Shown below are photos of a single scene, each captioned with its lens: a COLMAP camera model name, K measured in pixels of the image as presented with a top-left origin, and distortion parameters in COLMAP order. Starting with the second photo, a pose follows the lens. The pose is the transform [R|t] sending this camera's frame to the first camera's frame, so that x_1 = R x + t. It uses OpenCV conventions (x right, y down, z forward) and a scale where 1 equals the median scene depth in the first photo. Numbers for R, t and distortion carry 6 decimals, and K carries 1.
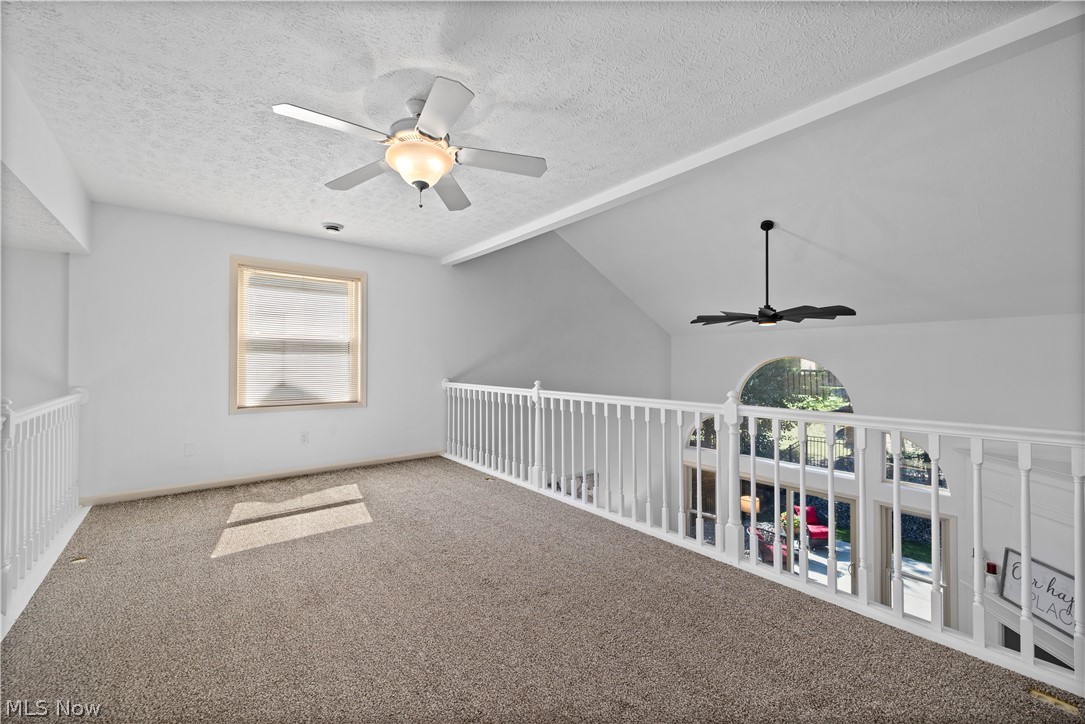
lens RADIAL K [[442.9, 0, 537.7], [0, 442.9, 359.8], [0, 0, 1]] dist [0.009801, -0.001013]
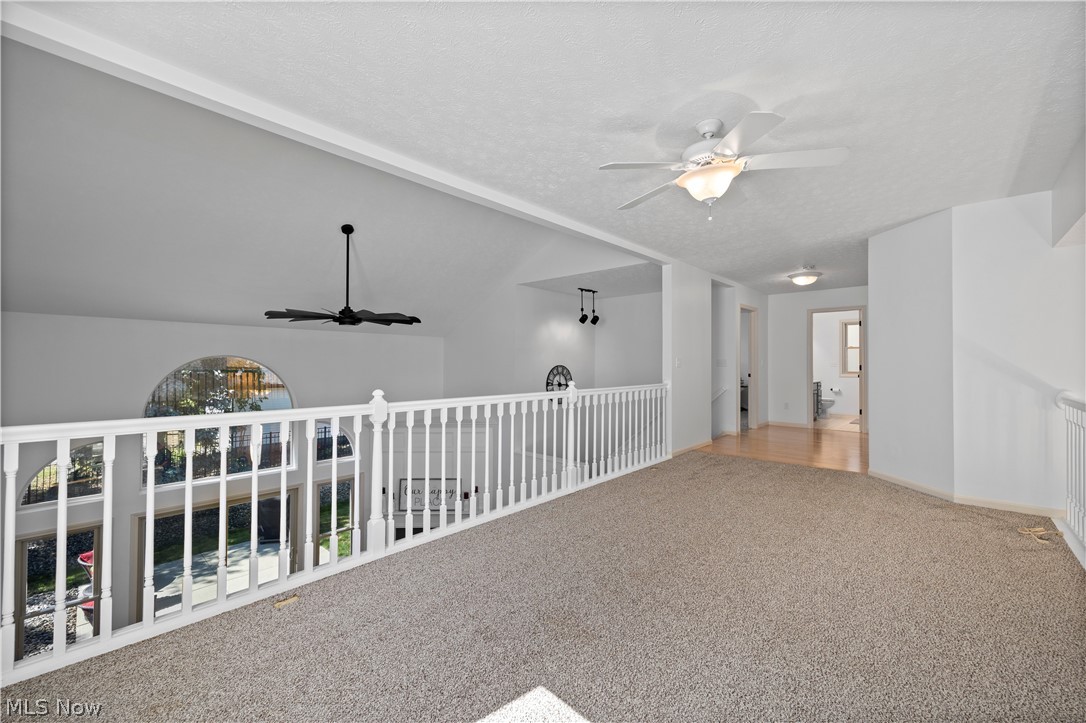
lens RADIAL K [[422.4, 0, 552.5], [0, 422.4, 359.6], [0, 0, 1]] dist [0.000889, 0.000192]
pose [[-0.152308, 0.006687, 0.988311, -0.587224], [-0.006991, 0.999945, -0.007843, 0.004865], [-0.988308, -0.008103, -0.152252, 0.747464]]
